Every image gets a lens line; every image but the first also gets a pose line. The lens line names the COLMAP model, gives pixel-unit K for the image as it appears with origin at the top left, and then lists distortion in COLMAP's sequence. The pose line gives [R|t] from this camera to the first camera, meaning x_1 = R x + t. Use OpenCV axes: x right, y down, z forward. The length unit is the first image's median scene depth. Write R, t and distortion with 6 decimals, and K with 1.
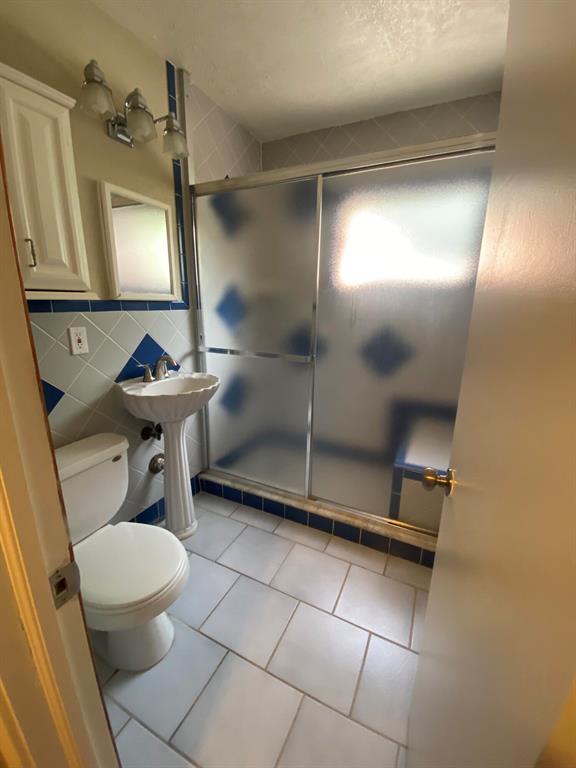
lens RADIAL K [[325.2, 0, 290.9], [0, 325.2, 385.6], [0, 0, 1]] dist [0.002738, -0.000535]
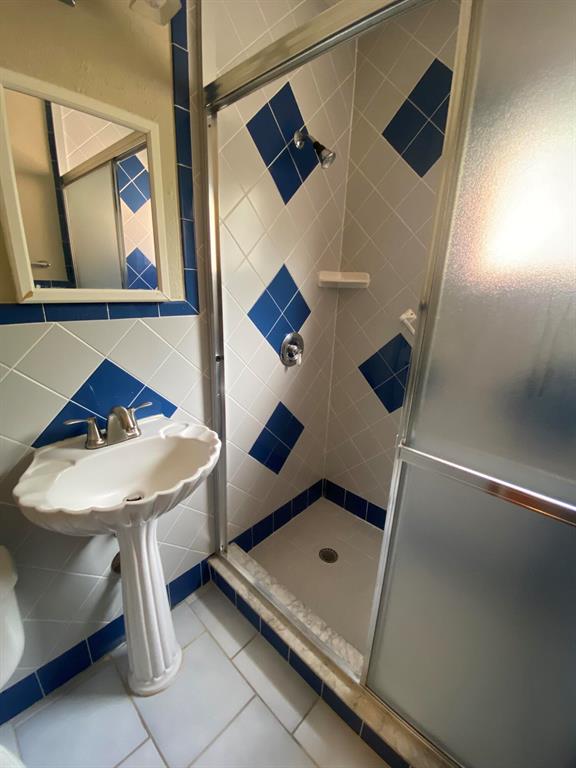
lens RADIAL K [[325.2, 0, 283.6], [0, 325.2, 386.7], [0, 0, 1]] dist [0.002738, -0.000535]
pose [[0.948369, 0.107249, -0.298485, 0.031153], [-0.093669, 0.993825, 0.059479, -0.165917], [0.303021, -0.028450, 0.952559, 0.515048]]
